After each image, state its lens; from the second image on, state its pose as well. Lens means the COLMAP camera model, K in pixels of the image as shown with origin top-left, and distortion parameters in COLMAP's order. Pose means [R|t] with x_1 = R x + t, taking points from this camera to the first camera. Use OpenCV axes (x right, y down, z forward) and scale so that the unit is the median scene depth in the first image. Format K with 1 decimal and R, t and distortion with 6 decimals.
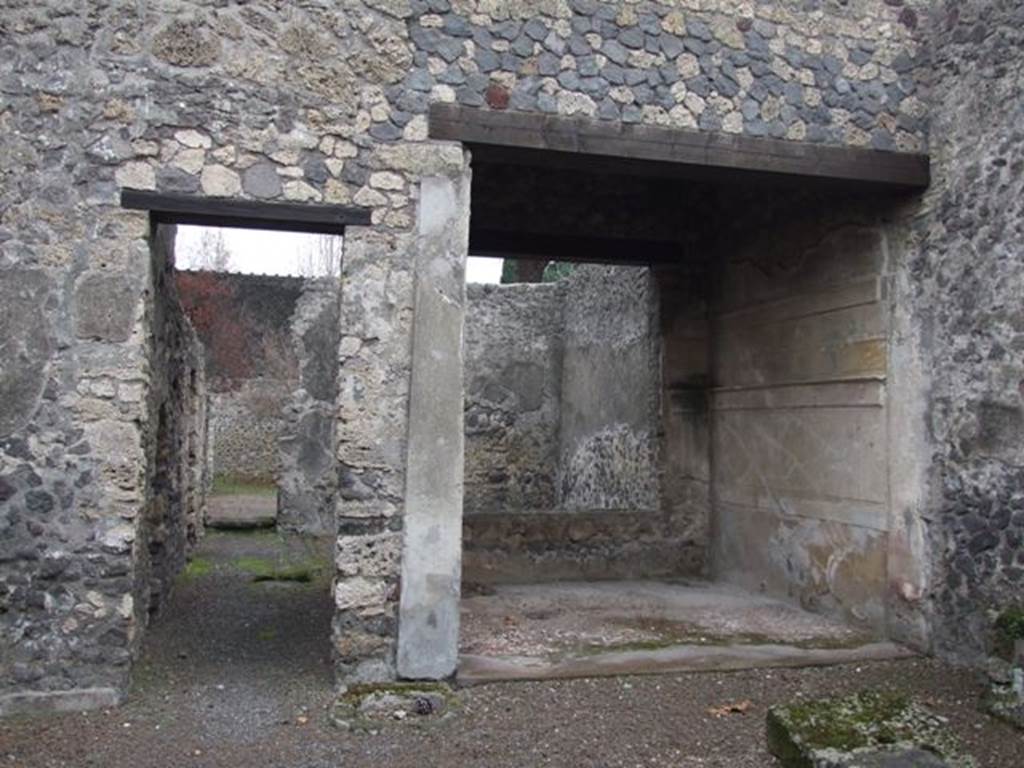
lens RADIAL K [[967.4, 0, 452.1], [0, 967.4, 380.9], [0, 0, 1]] dist [-0.016484, 0.000000]
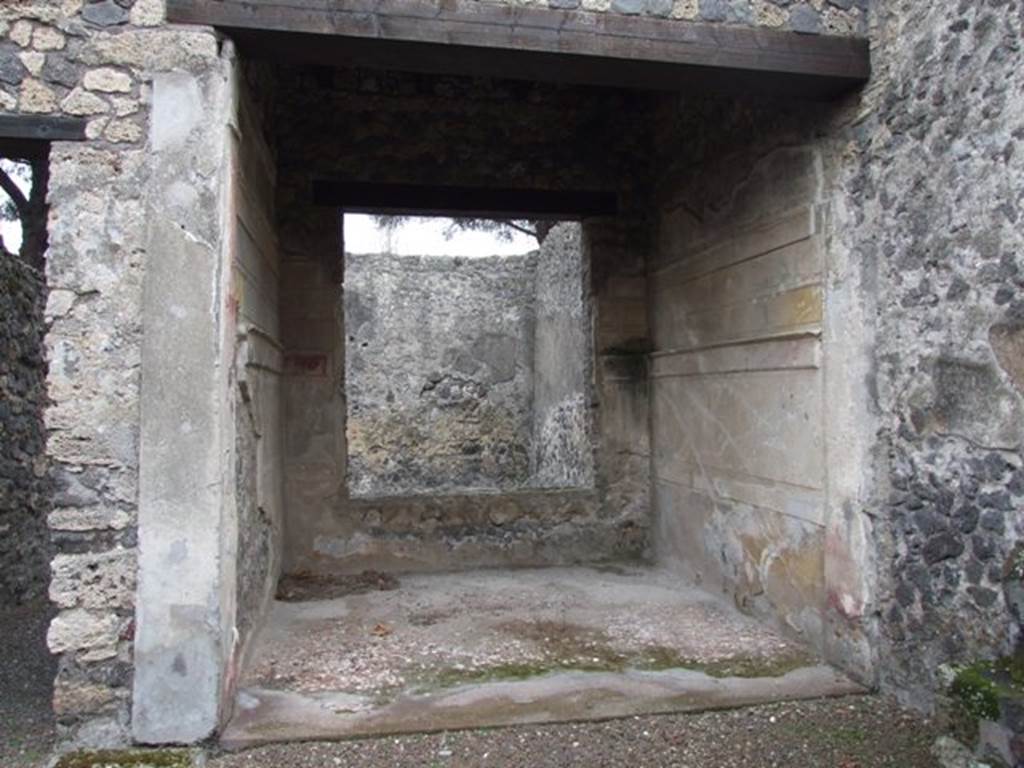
lens RADIAL K [[822.9, 0, 467.6], [0, 822.9, 377.3], [0, 0, 1]] dist [-0.042873, 0.032320]
pose [[0.998163, -0.021735, -0.056544, 0.224973], [0.023103, 0.999453, 0.023644, 0.012921], [0.055999, -0.024906, 0.998120, 0.357213]]
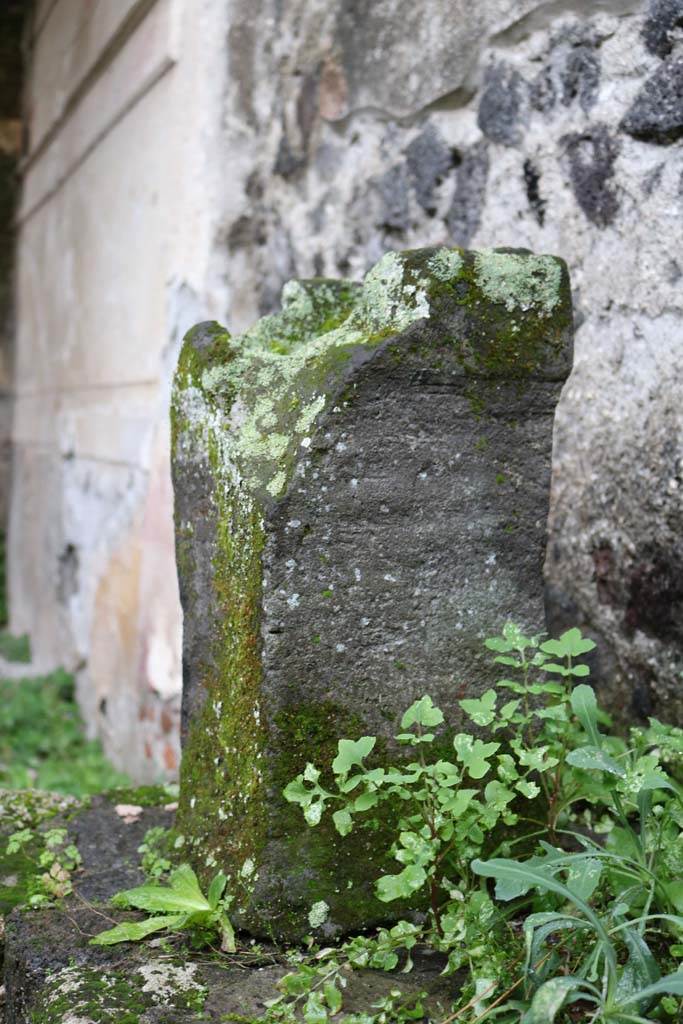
lens RADIAL K [[1302.1, 0, 339.1], [0, 1302.1, 508.3], [0, 0, 1]] dist [-0.065948, 0.000000]
pose [[0.982006, 0.036499, 0.185289, 0.490098], [-0.056406, 0.993047, 0.103328, 0.138734], [-0.180229, -0.111920, 0.977237, 0.667389]]
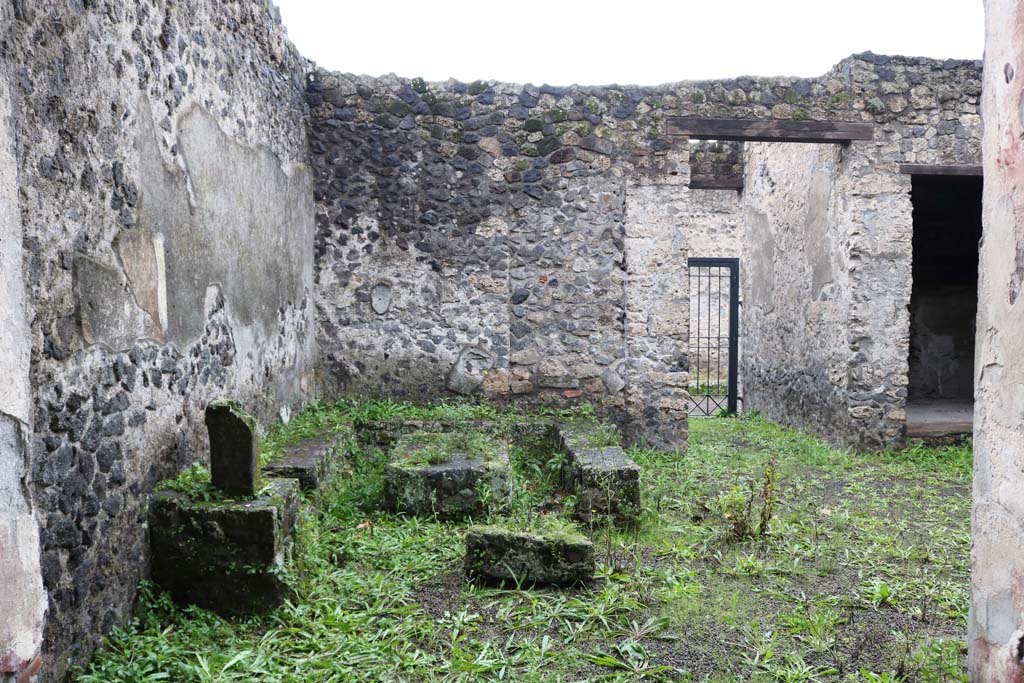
lens RADIAL K [[866.4, 0, 534.2], [0, 866.4, 343.6], [0, 0, 1]] dist [-0.141737, 0.089388]
pose [[-0.992147, -0.012095, 0.124488, 0.195736], [-0.011587, 0.999921, 0.004806, 0.071988], [-0.124536, 0.003325, -0.992210, 1.480266]]
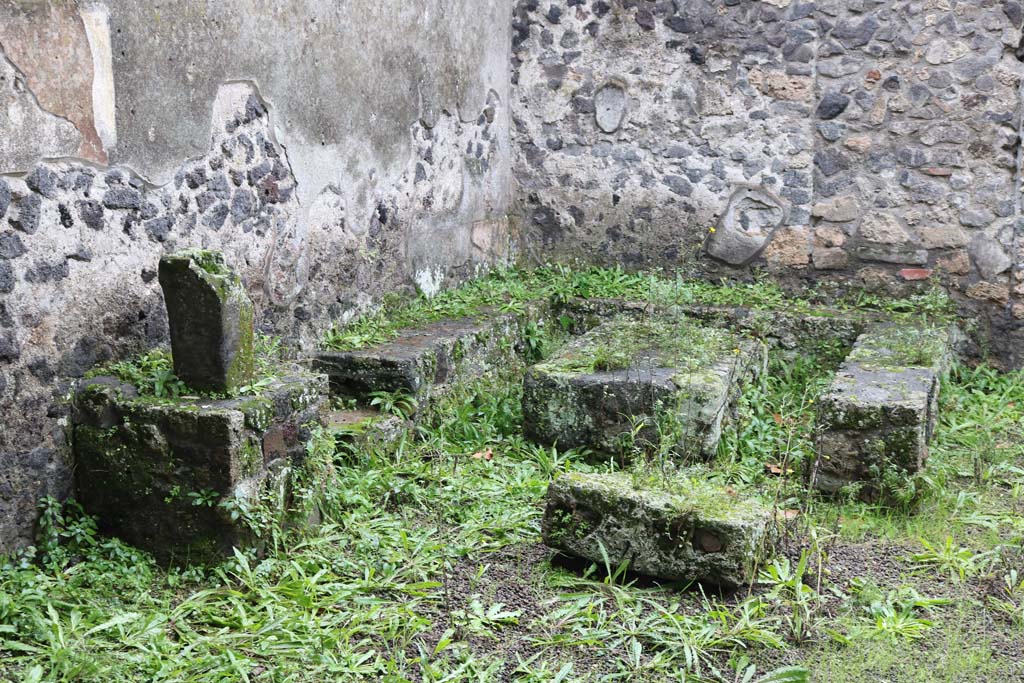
lens RADIAL K [[1302.1, 0, 520.5], [0, 1302.1, 350.7], [0, 0, 1]] dist [-0.065948, 0.000000]
pose [[-0.852384, -0.101980, 0.512876, 0.003942], [-0.034538, 0.989637, 0.139377, 0.072392], [-0.521775, 0.101089, -0.847073, 1.346167]]
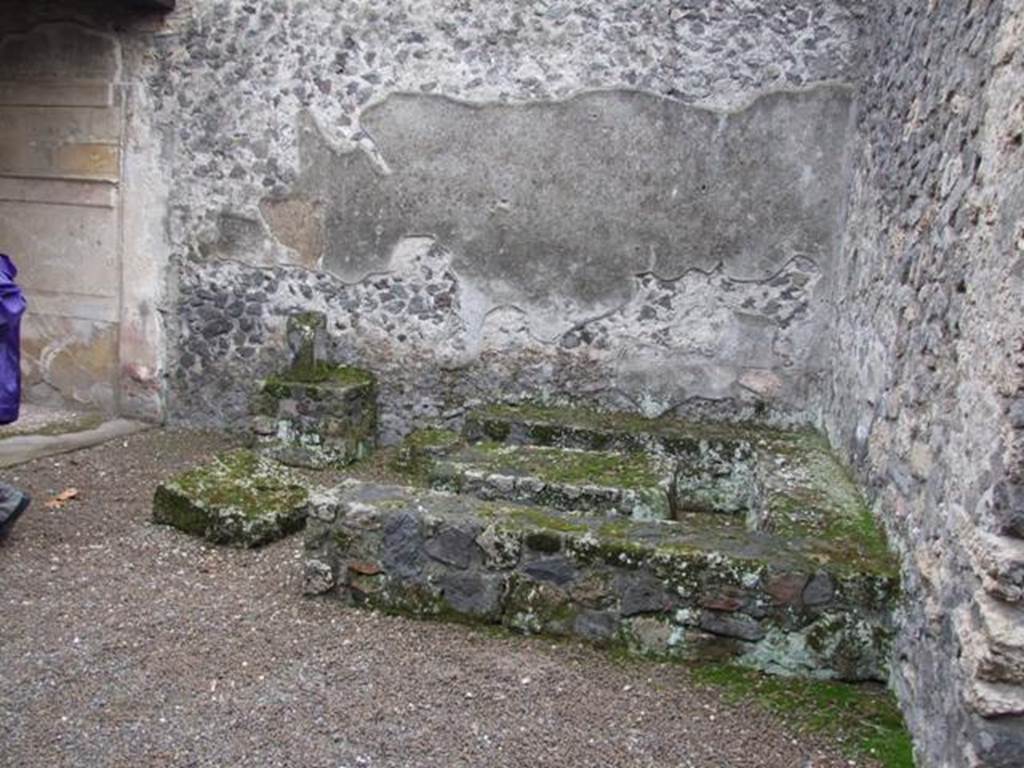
lens RADIAL K [[822.9, 0, 519.9], [0, 822.9, 388.1], [0, 0, 1]] dist [-0.042873, 0.032320]
pose [[0.434114, -0.099794, 0.895314, -0.224451], [-0.109678, 0.980597, 0.162479, 0.029646], [-0.894157, -0.168730, 0.414745, 0.203605]]
